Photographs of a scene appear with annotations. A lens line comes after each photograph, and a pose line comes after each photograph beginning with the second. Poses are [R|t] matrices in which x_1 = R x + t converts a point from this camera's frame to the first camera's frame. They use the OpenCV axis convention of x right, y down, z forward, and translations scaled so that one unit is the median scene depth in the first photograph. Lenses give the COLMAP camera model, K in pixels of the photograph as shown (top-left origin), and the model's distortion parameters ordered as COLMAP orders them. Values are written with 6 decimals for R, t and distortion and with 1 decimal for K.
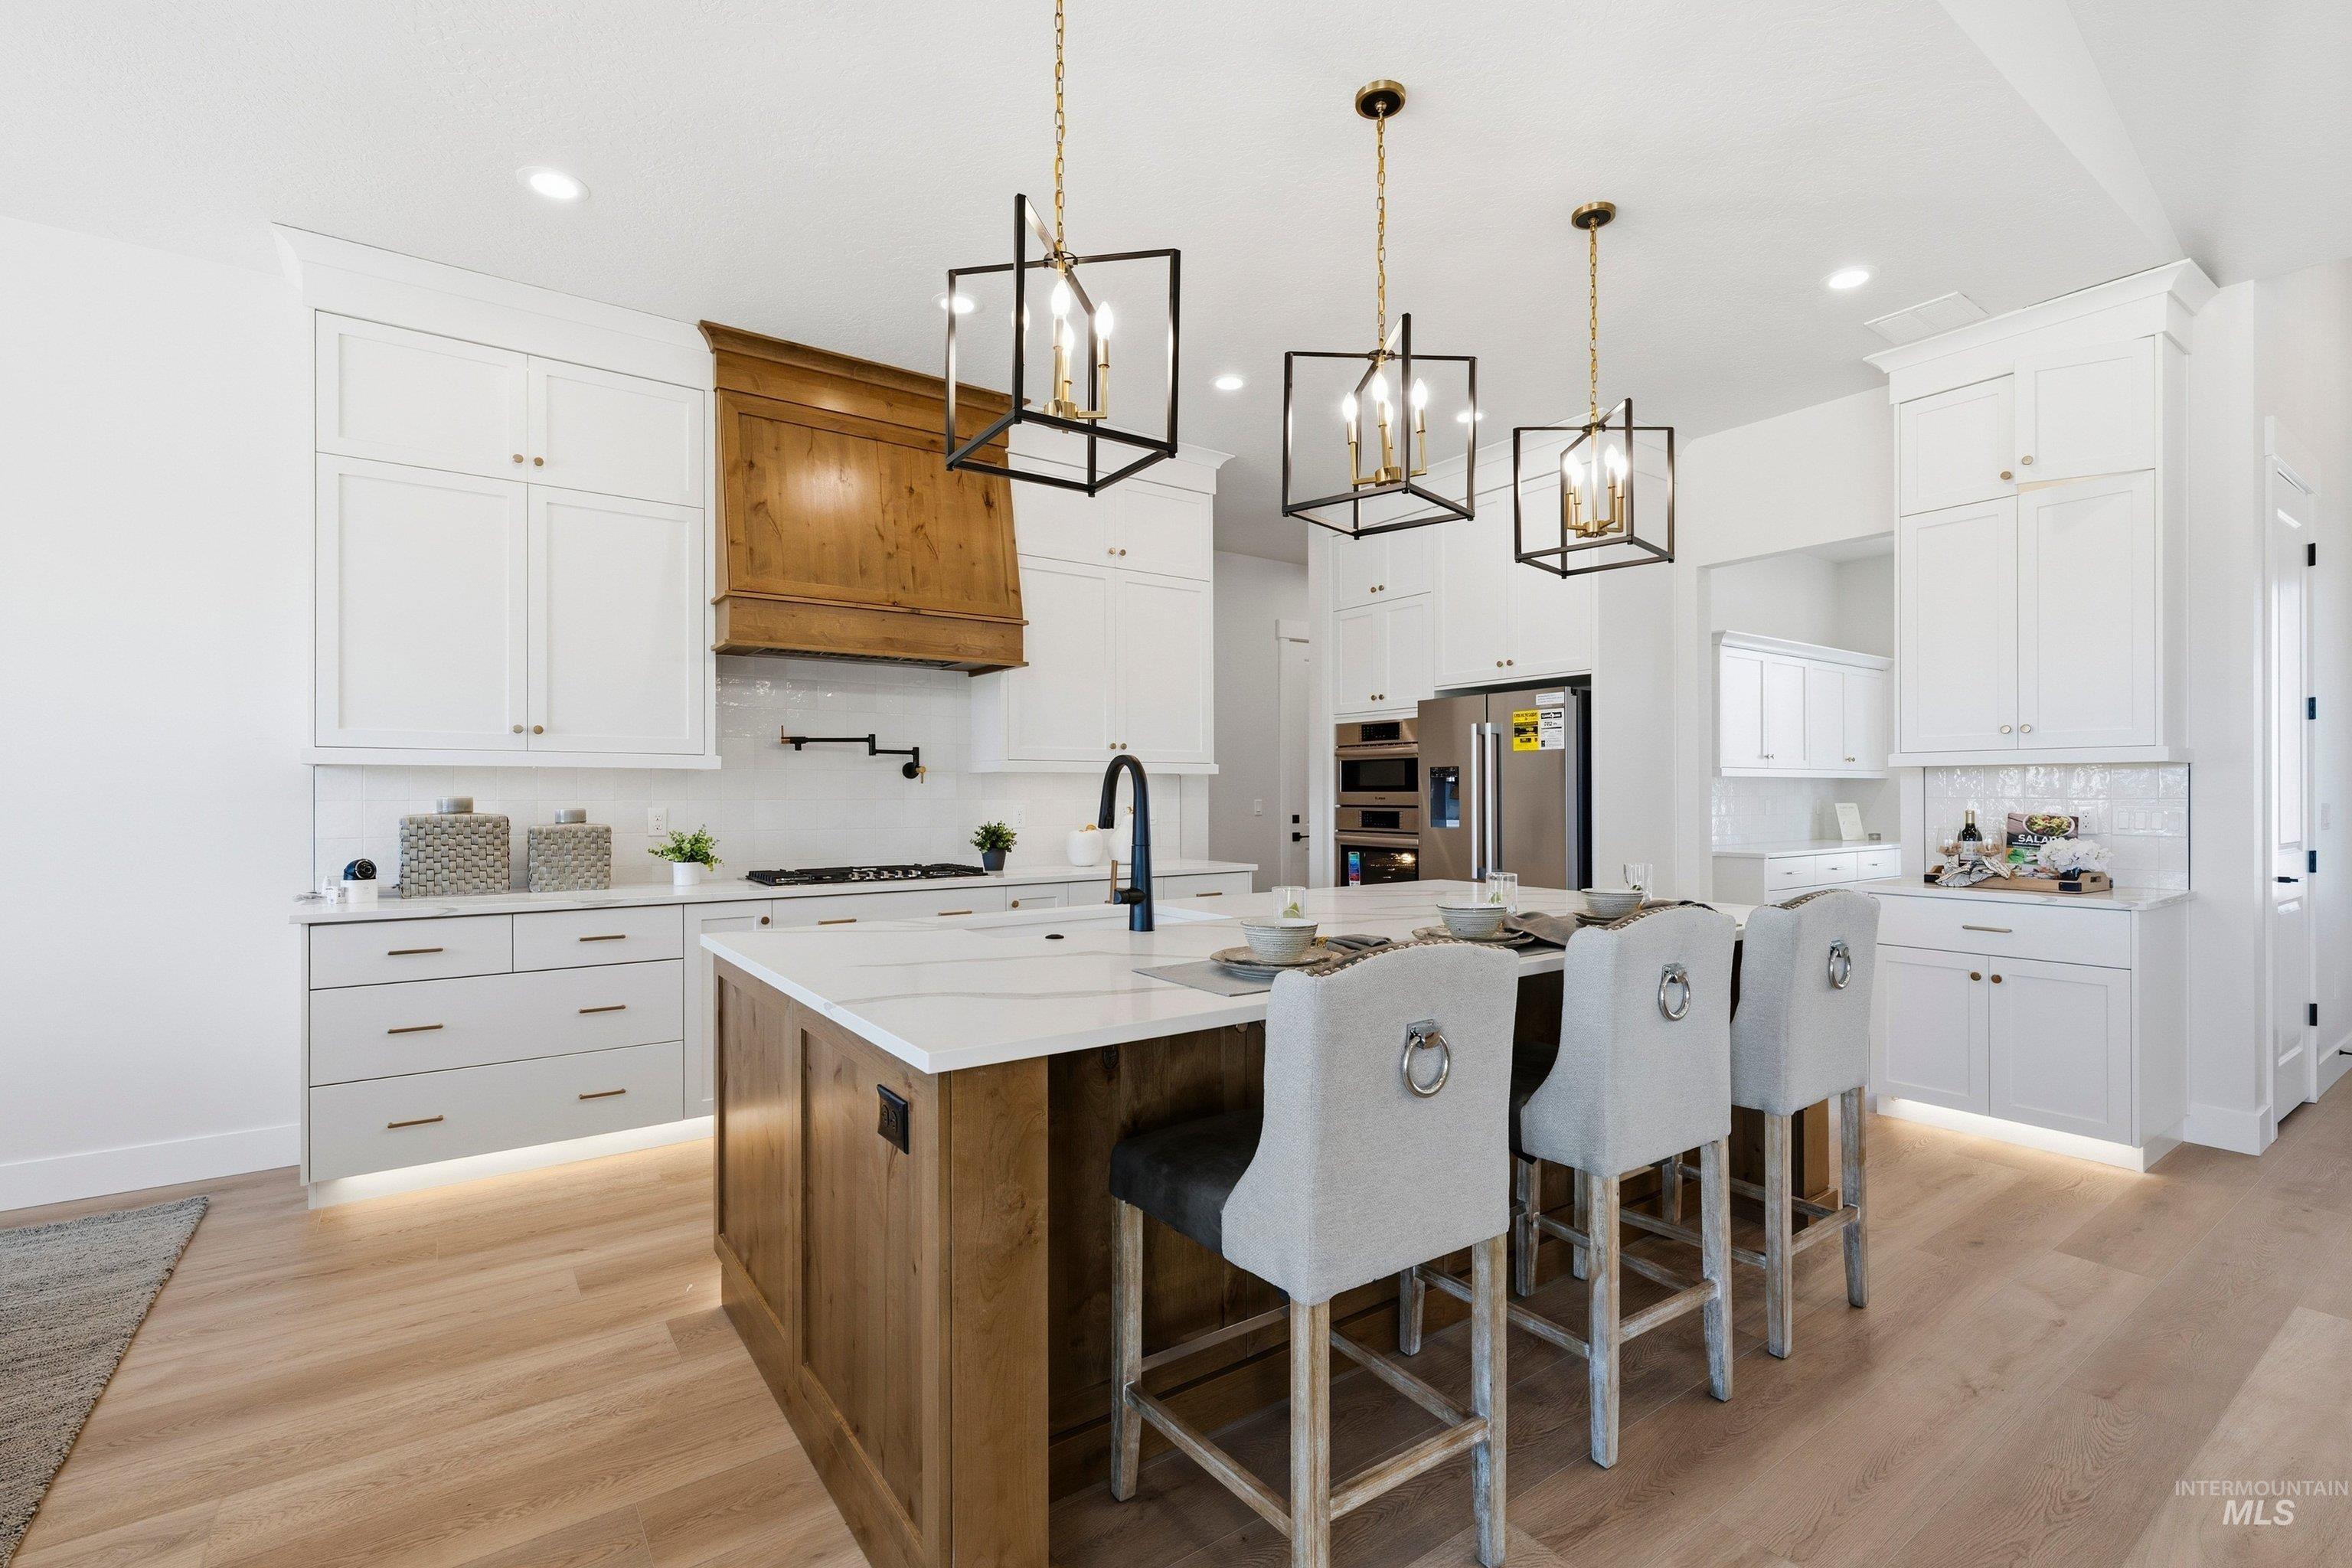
lens RADIAL K [[1011.3, 0, 1172.4], [0, 1011.3, 779.8], [0, 0, 1]] dist [-0.000082, 0.000193]
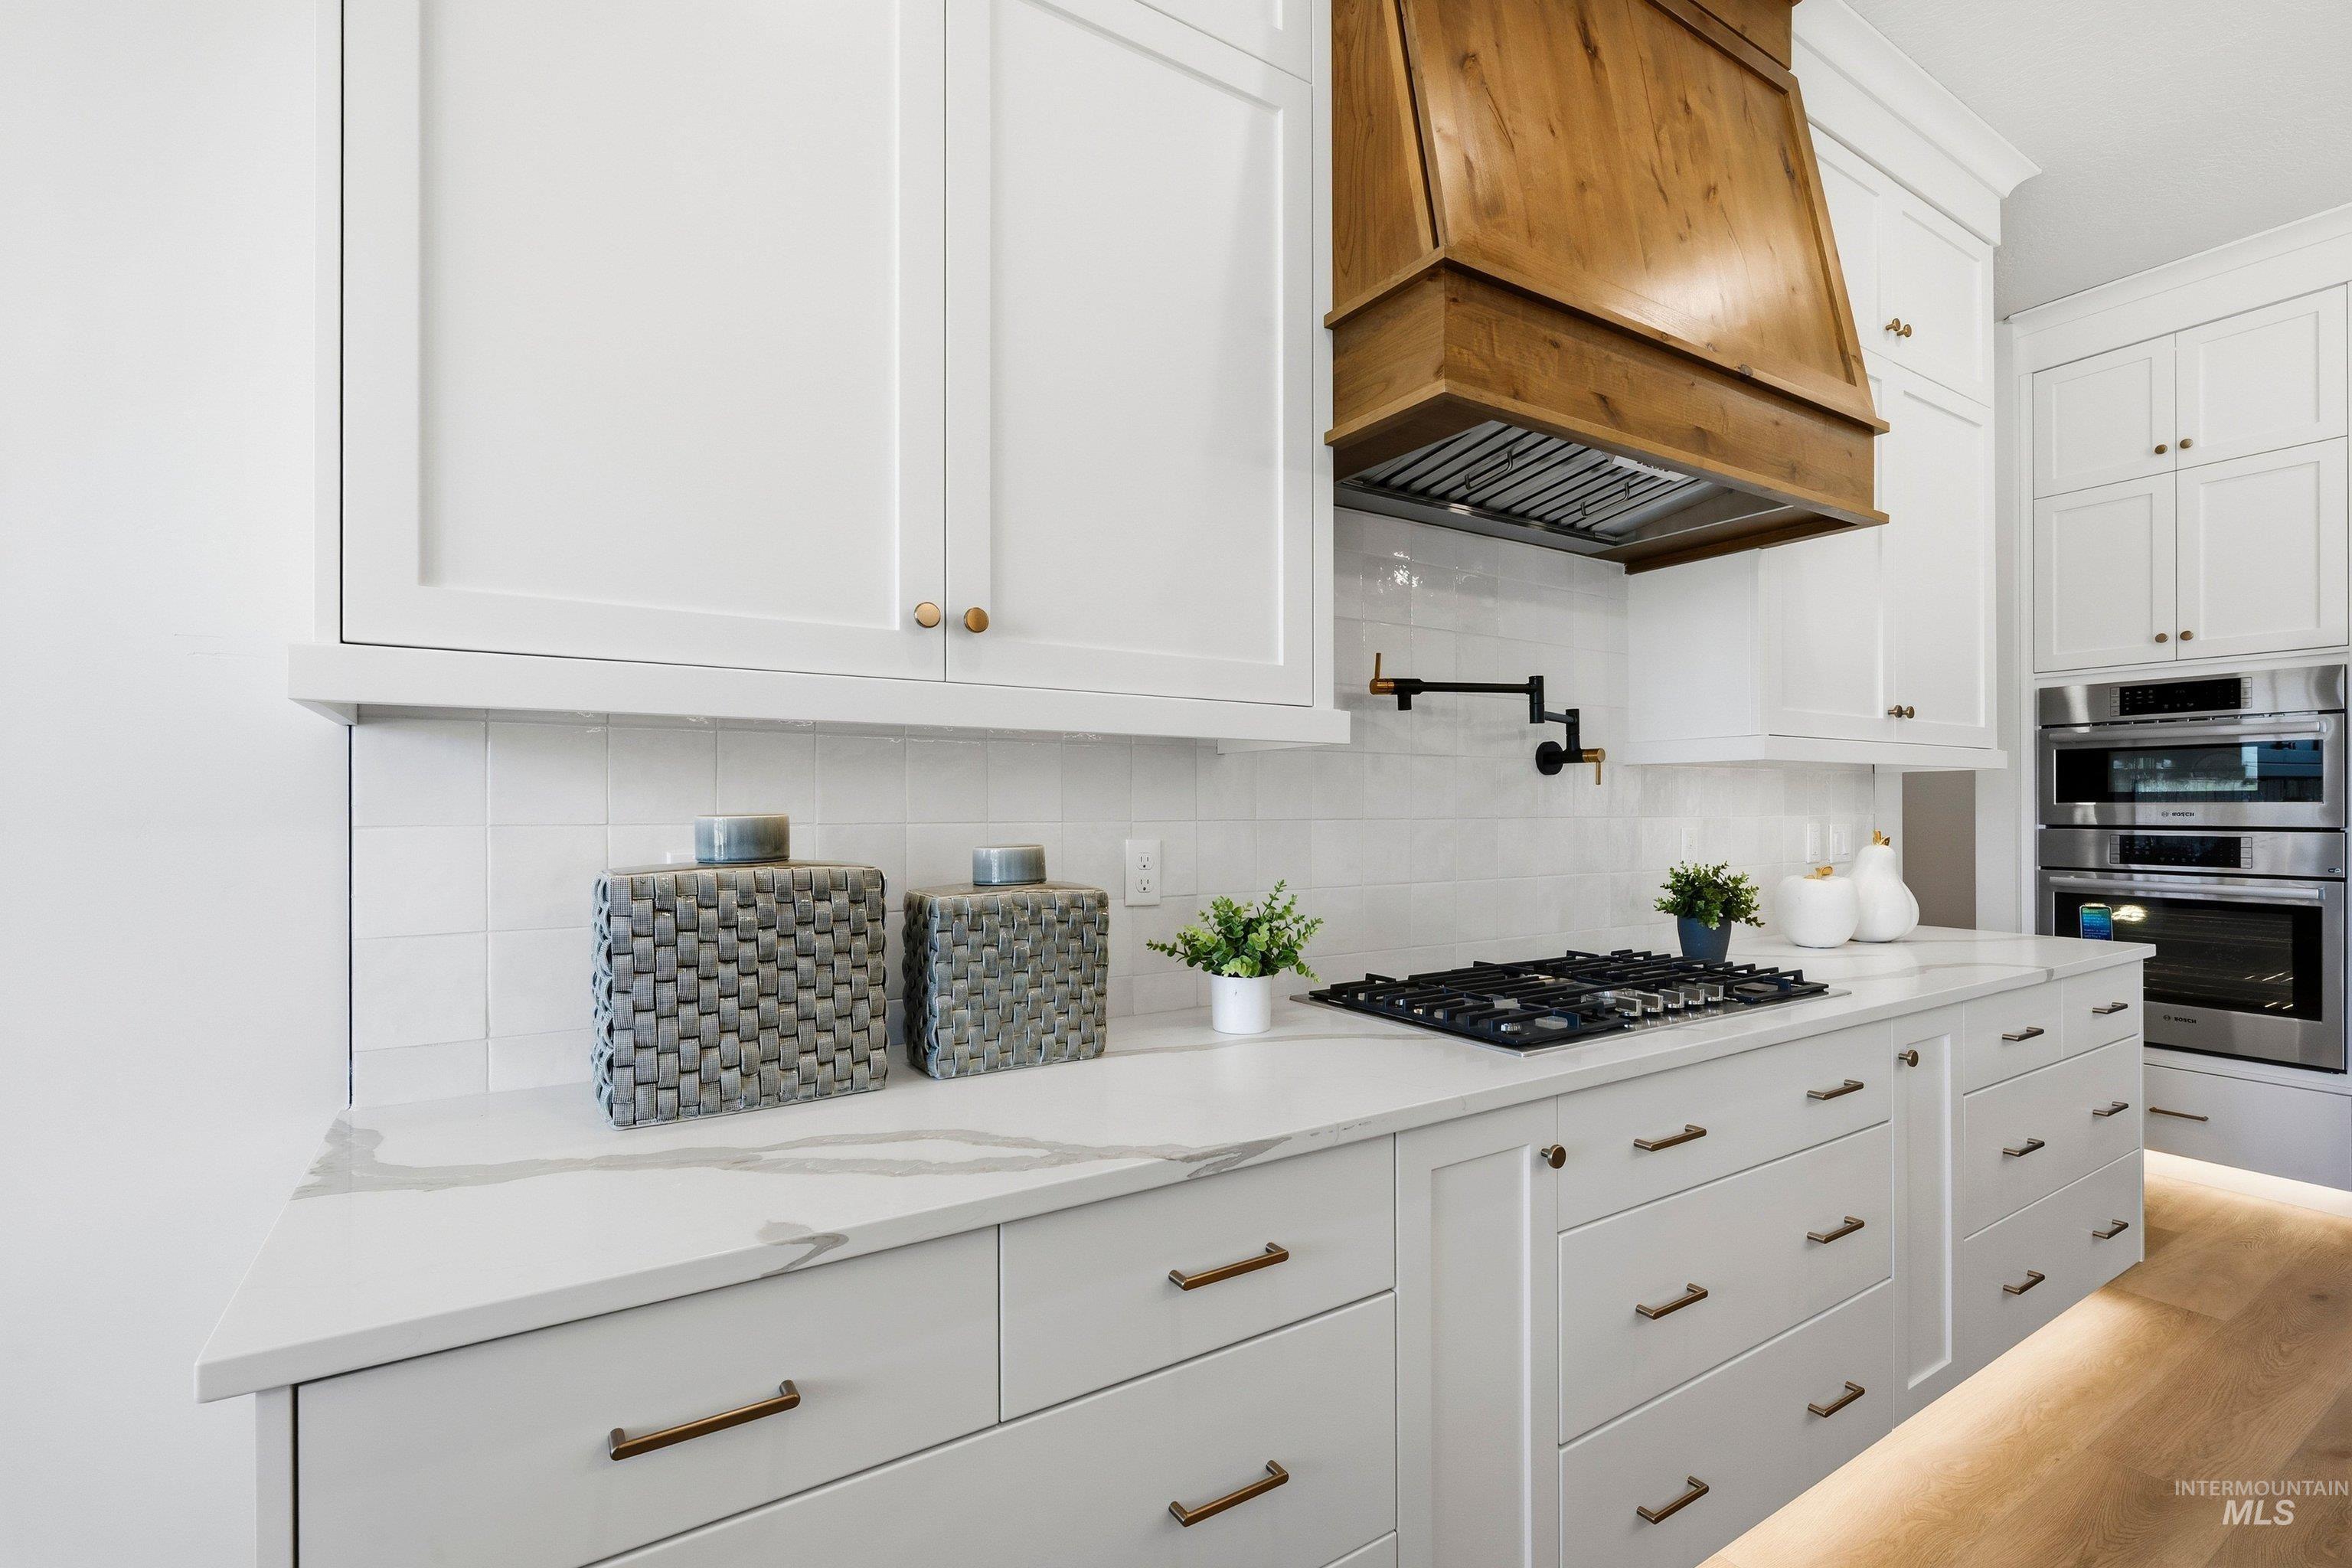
lens RADIAL K [[1039.5, 0, 1187.0], [0, 1039.5, 804.0], [0, 0, 1]] dist [0.000749, 0.000206]
pose [[0.998874, -0.001124, -0.047430, -0.551568], [0.001574, 0.999954, 0.009458, 0.010239], [0.047417, -0.009522, 0.998830, 0.665669]]
